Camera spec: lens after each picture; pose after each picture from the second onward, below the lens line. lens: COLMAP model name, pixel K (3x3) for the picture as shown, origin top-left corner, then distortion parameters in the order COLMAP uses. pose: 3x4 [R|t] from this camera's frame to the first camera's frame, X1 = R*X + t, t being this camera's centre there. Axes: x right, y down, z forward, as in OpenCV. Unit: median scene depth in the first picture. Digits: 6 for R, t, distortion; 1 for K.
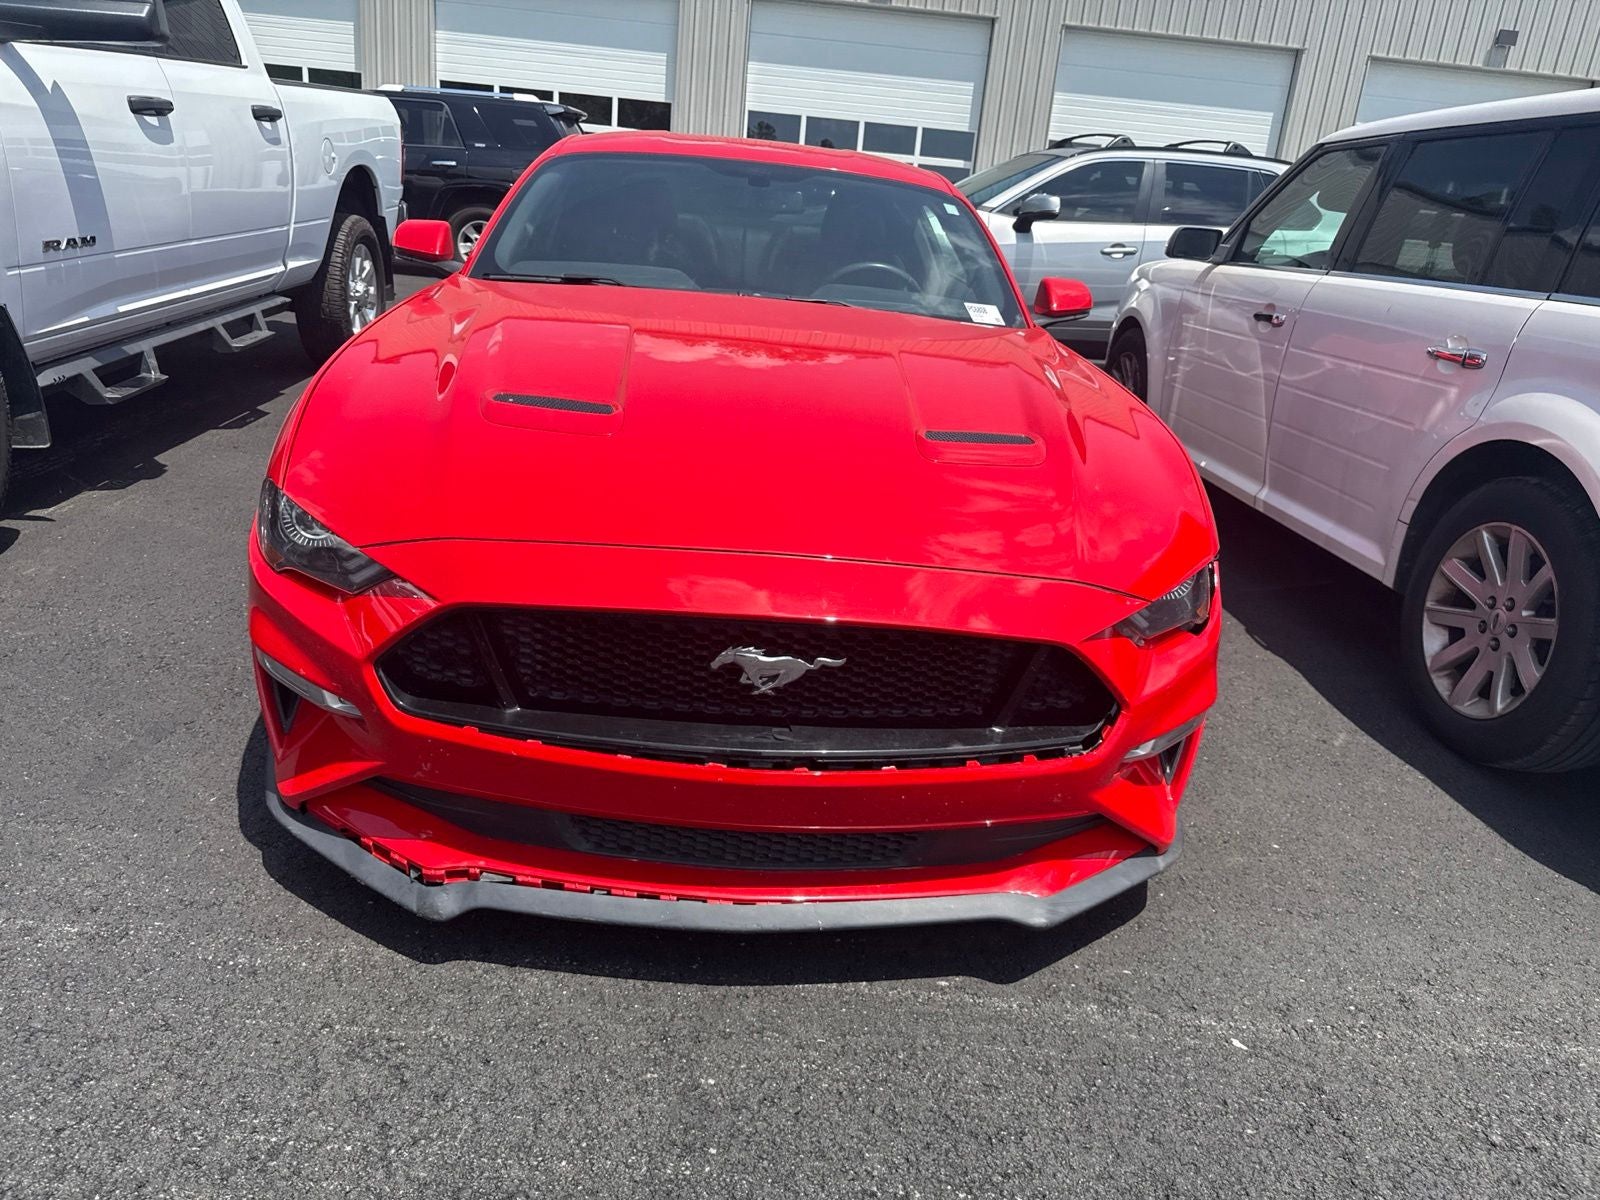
lens RADIAL K [[1204.4, 0, 823.4], [0, 1204.4, 597.2], [0, 0, 1]] dist [0.070785, -0.124901]
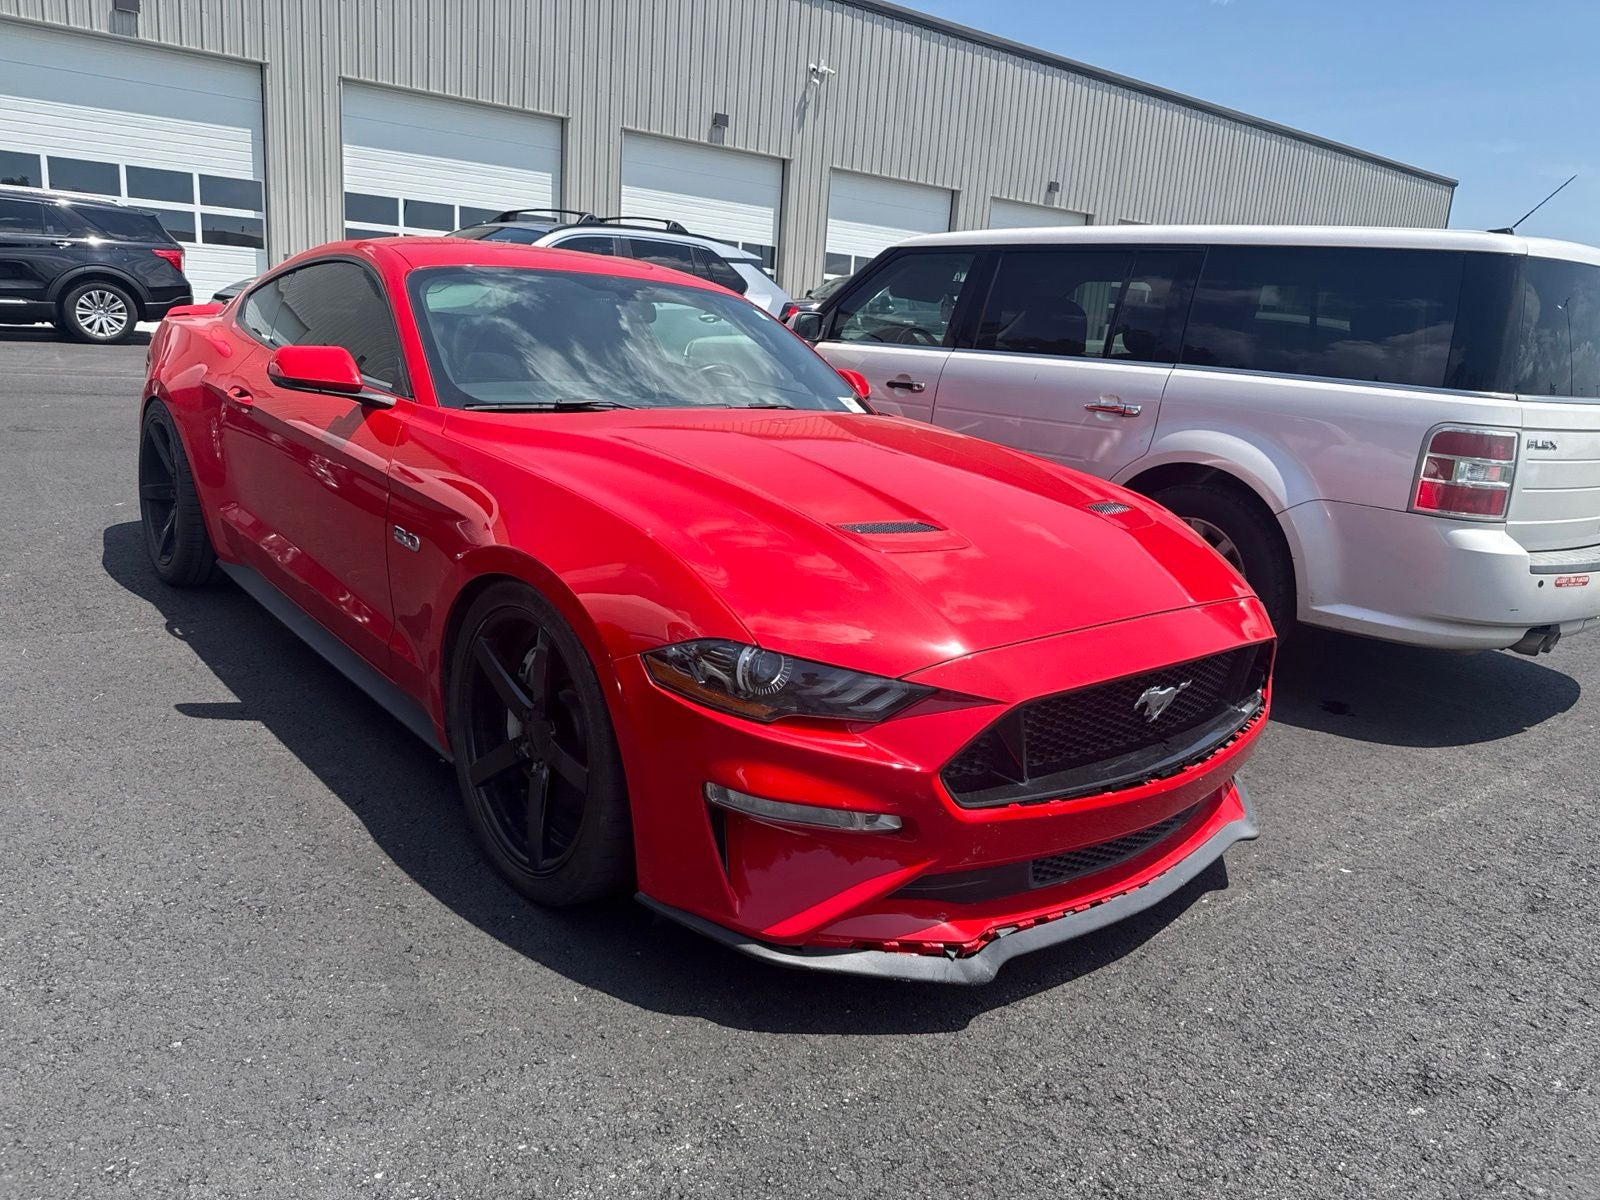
lens RADIAL K [[1204.4, 0, 823.4], [0, 1204.4, 597.2], [0, 0, 1]] dist [0.070785, -0.124901]
pose [[0.771250, -0.172479, 0.612719, -0.458193], [0.187021, 0.981505, 0.040881, -0.070975], [-0.608437, 0.083062, 0.789243, 0.068637]]
